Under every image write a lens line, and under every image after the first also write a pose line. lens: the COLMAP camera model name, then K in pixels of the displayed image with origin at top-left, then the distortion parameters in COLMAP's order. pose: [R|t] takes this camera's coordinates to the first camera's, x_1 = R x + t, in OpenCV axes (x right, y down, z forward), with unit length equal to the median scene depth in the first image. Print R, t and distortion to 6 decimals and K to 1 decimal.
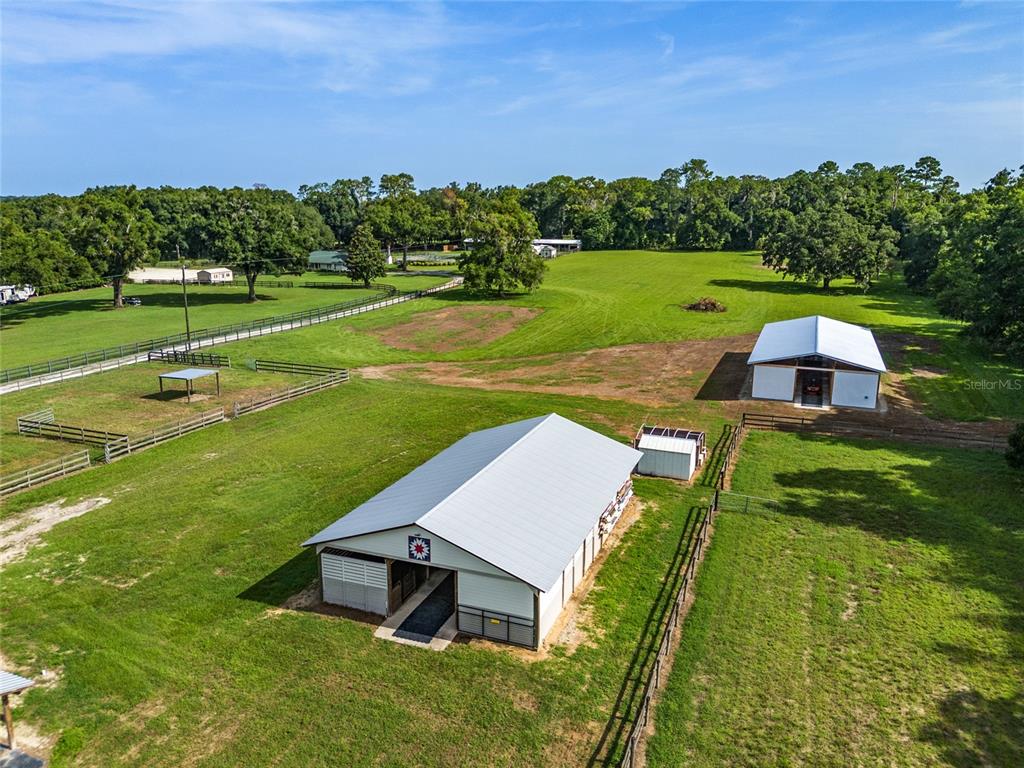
lens RADIAL K [[750.6, 0, 511.2], [0, 750.6, 388.7], [0, 0, 1]] dist [0.079036, -0.088023]
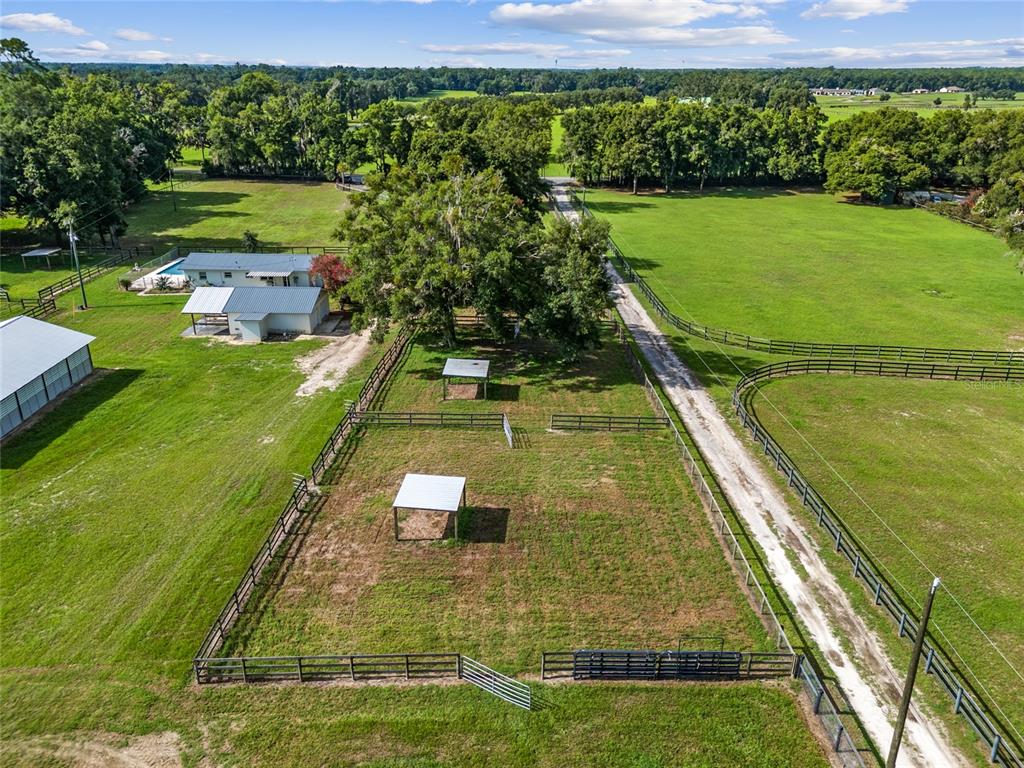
lens RADIAL K [[750.6, 0, 511.2], [0, 750.6, 388.7], [0, 0, 1]] dist [0.079036, -0.088023]
pose [[-0.928828, 0.137282, -0.344139, -0.562991], [-0.093252, 0.812307, 0.575726, -0.884148], [0.358584, 0.566842, -0.741692, 2.823488]]
